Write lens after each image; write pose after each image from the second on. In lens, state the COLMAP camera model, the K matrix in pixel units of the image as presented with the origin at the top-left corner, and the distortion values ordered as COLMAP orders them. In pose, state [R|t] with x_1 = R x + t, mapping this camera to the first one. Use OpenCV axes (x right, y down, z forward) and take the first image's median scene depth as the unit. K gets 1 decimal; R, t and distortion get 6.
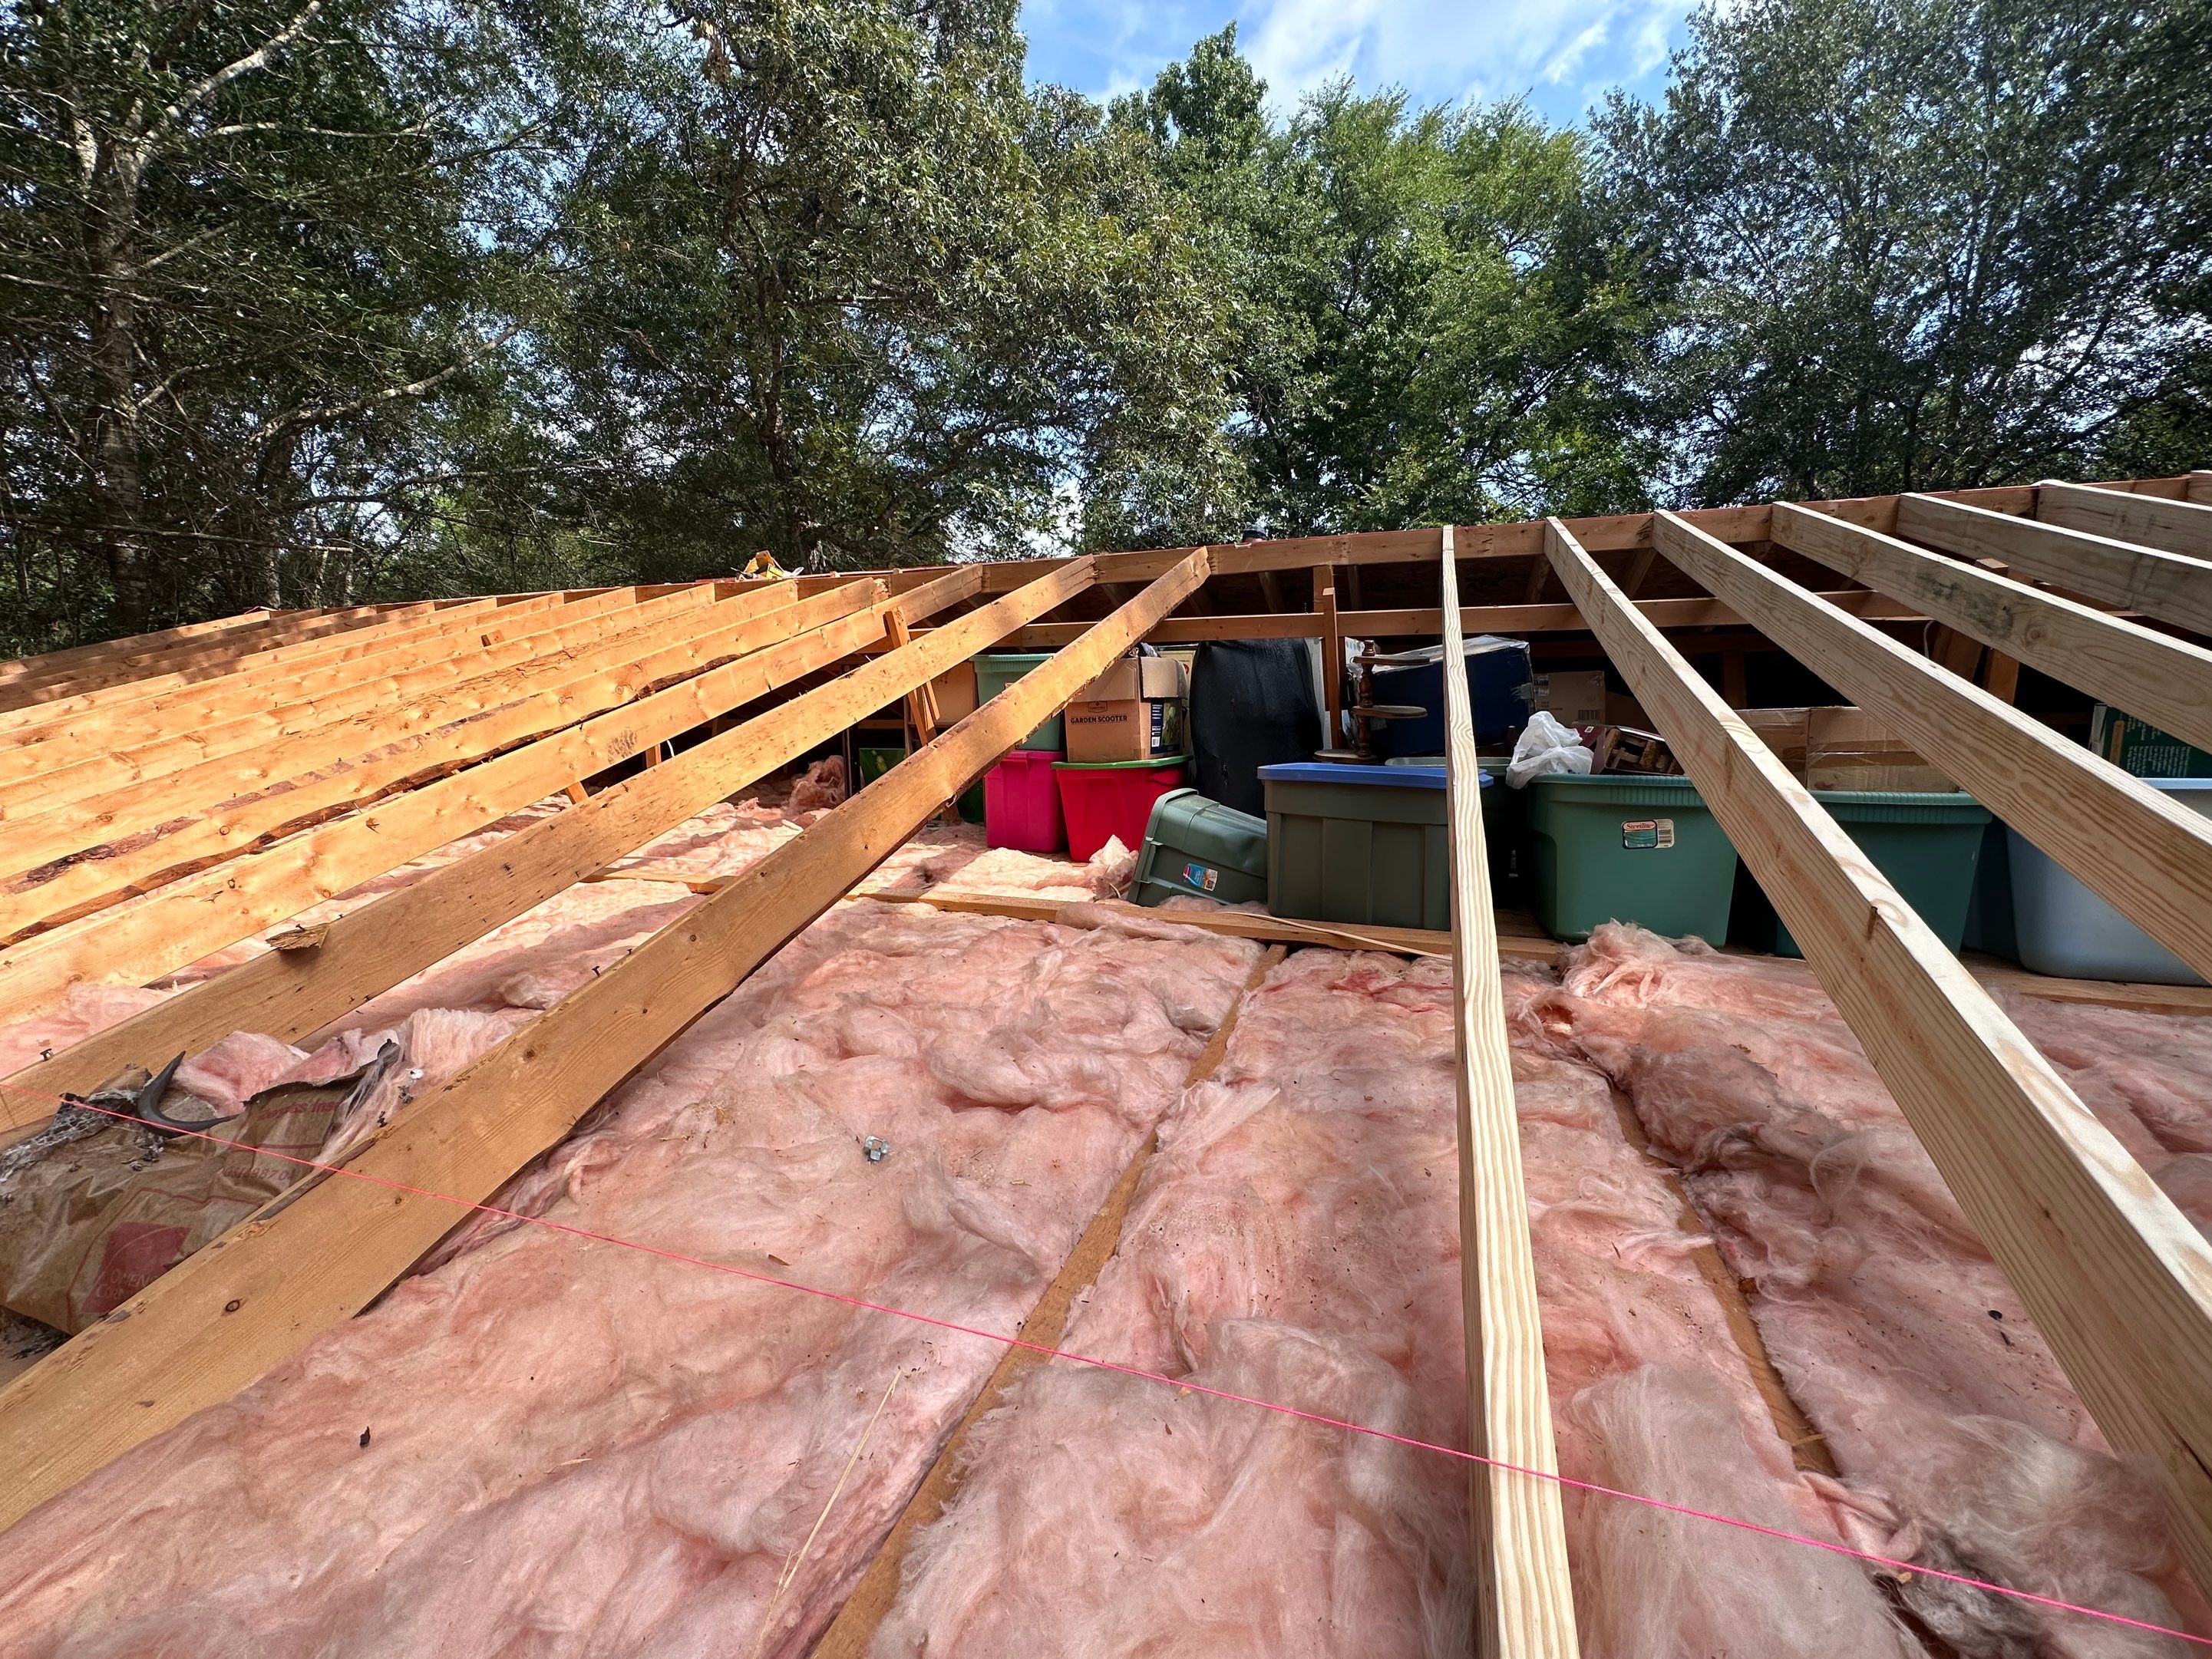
lens RADIAL K [[880.0, 0, 1114.4], [0, 880.0, 827.4], [0, 0, 1]] dist [0.001220, -0.000085]
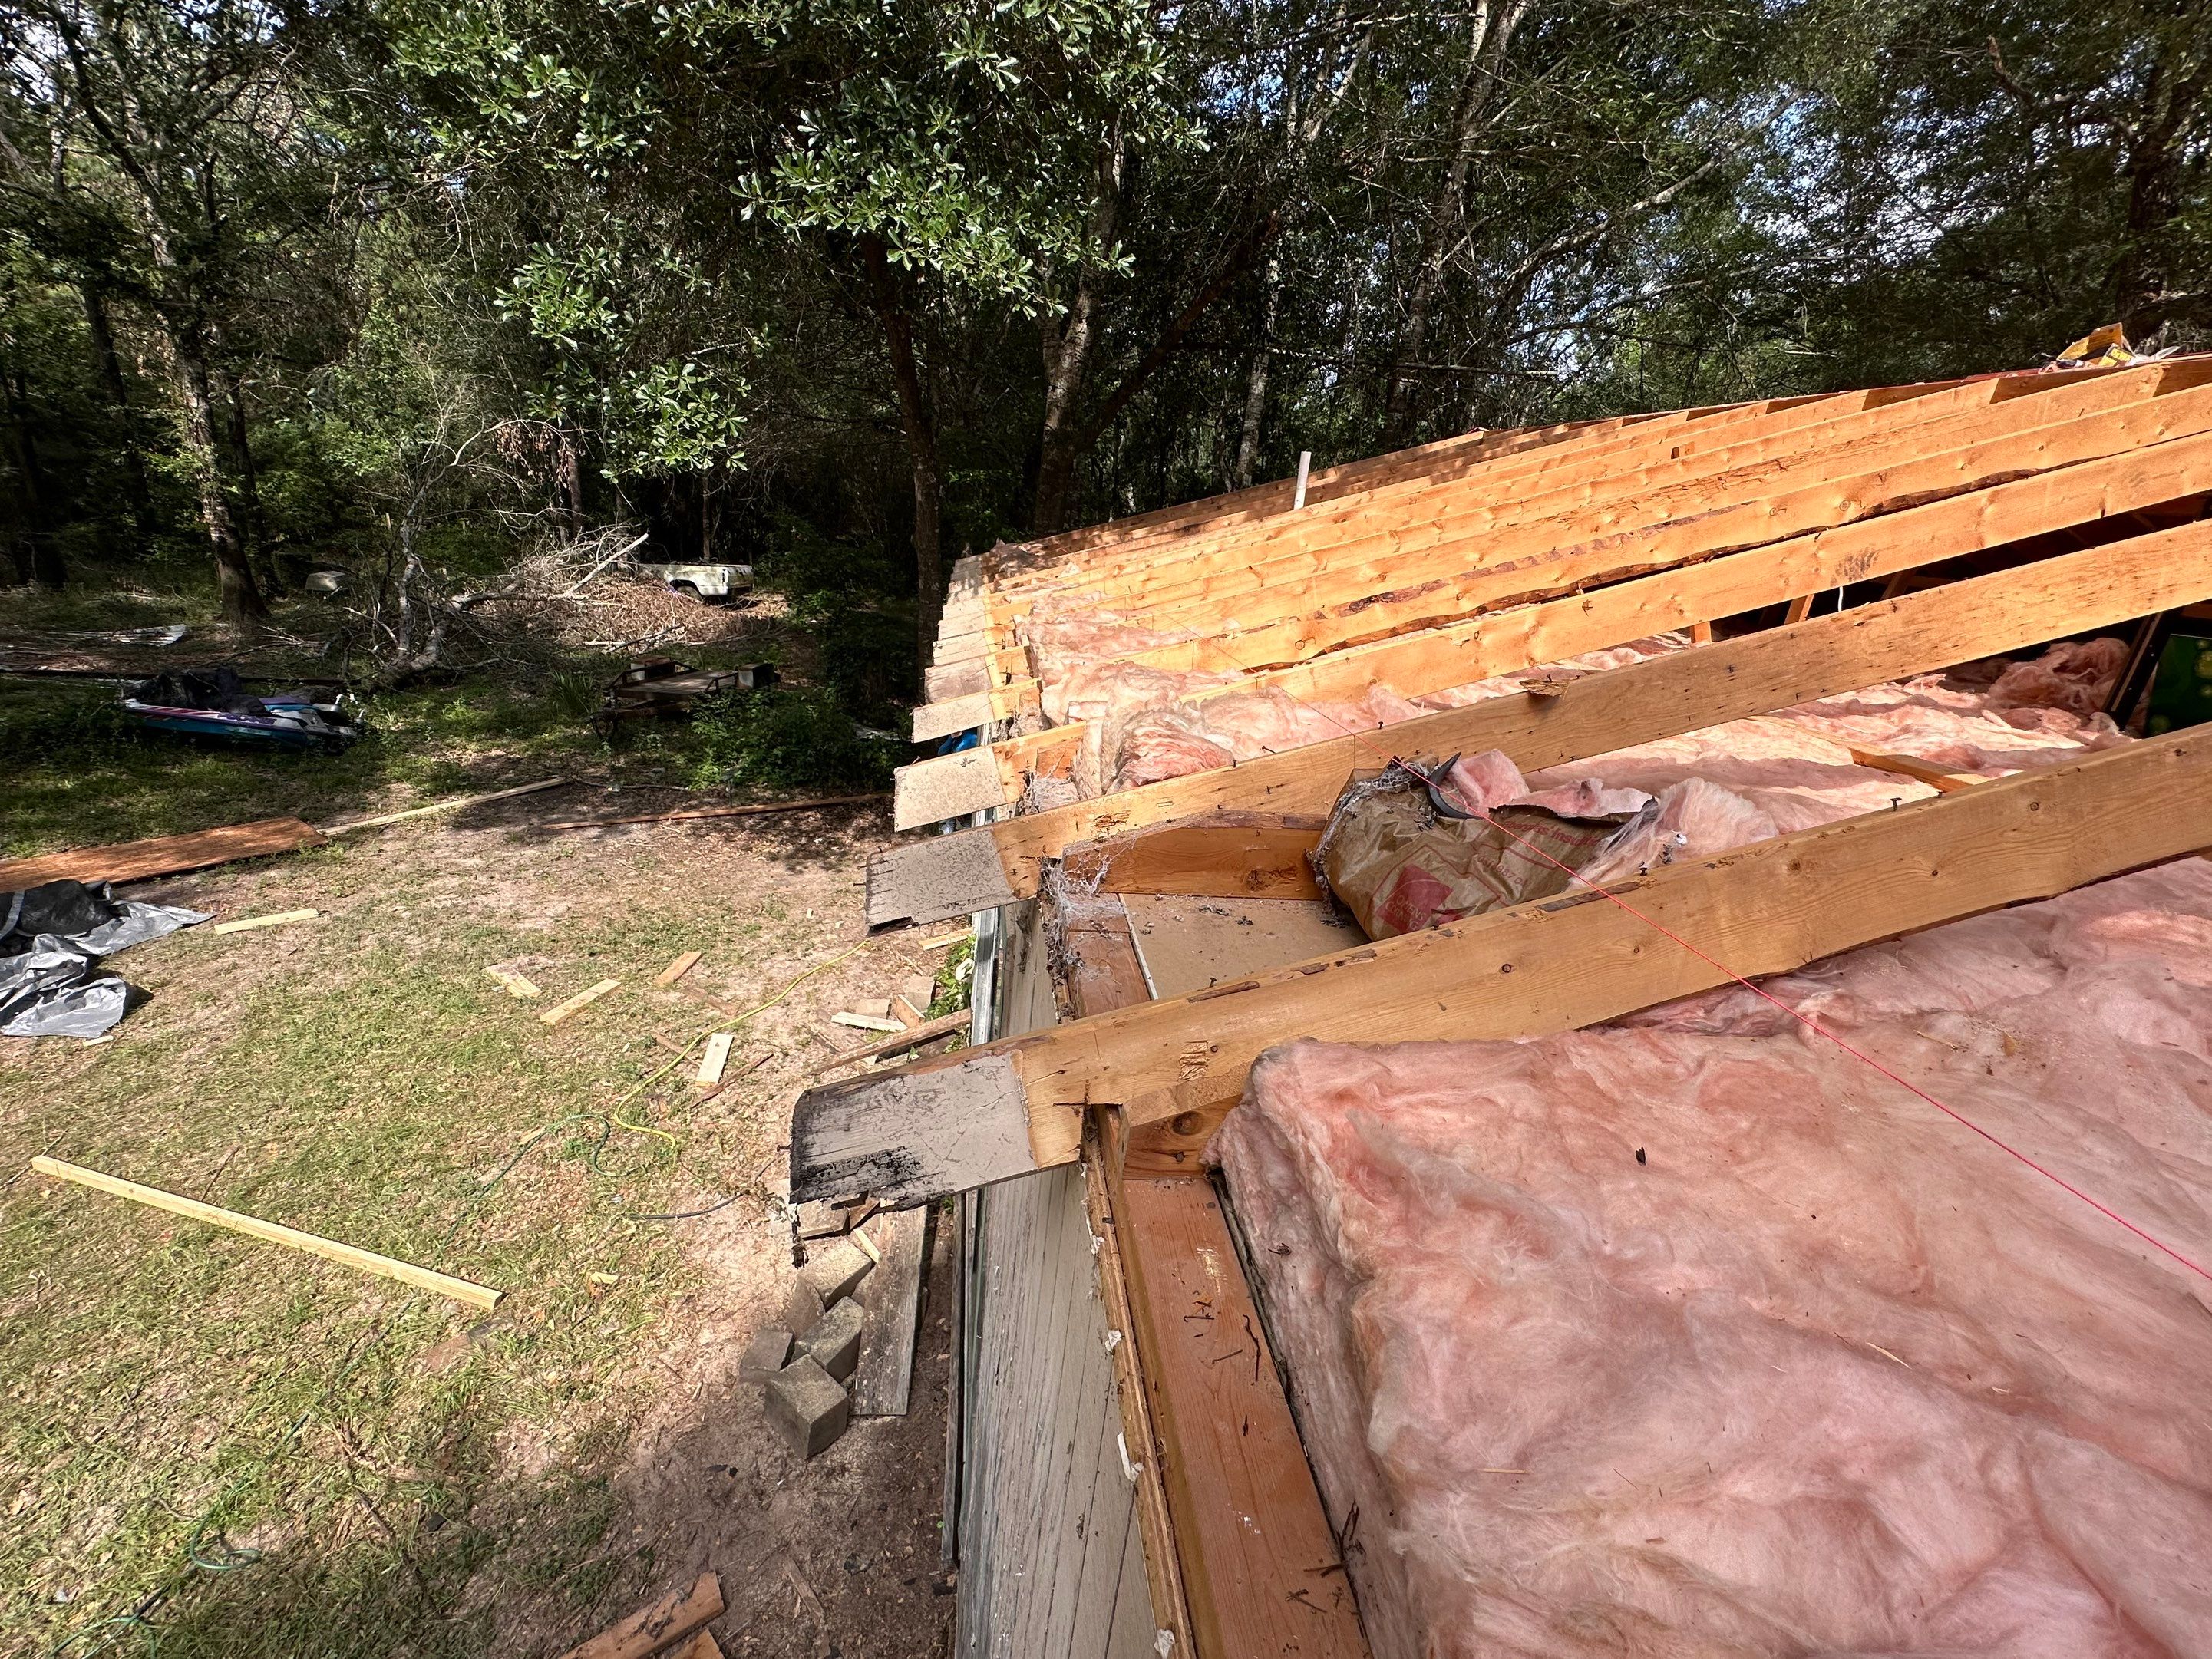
lens RADIAL K [[880.0, 0, 1099.1], [0, 880.0, 826.4], [0, 0, 1]] dist [0.001220, -0.000085]
pose [[0.463640, 0.351085, -0.813497, -0.117166], [-0.217321, 0.935158, 0.279733, 0.051597], [0.858958, 0.047095, 0.509875, -0.012819]]
